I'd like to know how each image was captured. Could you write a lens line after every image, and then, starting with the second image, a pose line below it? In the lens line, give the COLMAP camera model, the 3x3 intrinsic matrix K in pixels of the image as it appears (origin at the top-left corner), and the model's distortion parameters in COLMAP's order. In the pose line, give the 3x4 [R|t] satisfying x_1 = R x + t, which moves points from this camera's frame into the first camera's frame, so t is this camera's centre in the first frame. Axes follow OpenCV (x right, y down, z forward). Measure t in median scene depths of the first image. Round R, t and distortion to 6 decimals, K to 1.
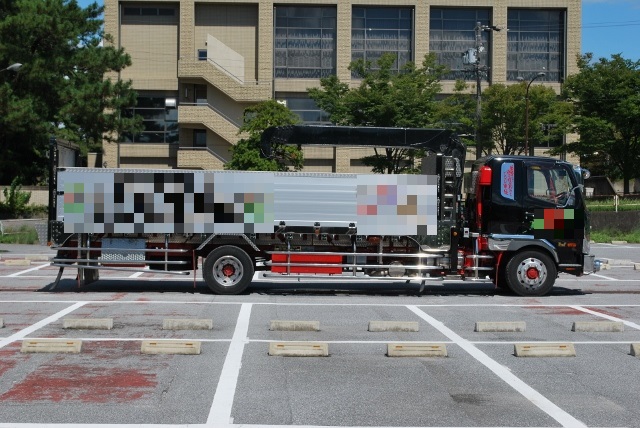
lens RADIAL K [[1243.2, 0, 320.0], [0, 1243.2, 214.0], [0, 0, 1]] dist [0.004291, 0.022741]
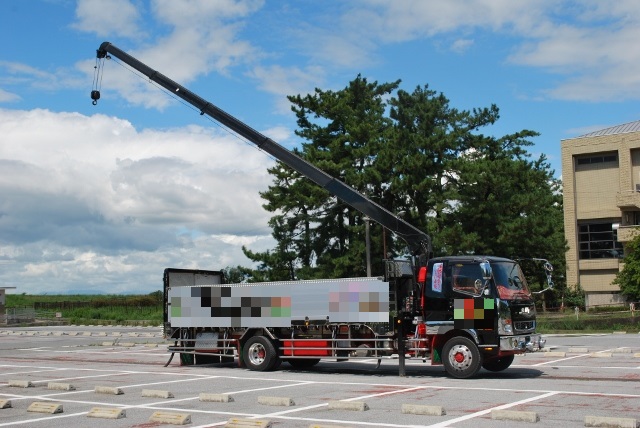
lens RADIAL K [[895.9, 0, 320.0], [0, 895.9, 214.0], [0, 0, 1]] dist [0.023683, 0.016302]
pose [[0.819368, -0.099638, -0.564543, 0.568188], [0.033831, 0.991468, -0.125886, 0.018952], [0.572269, 0.084048, 0.815748, 0.196935]]
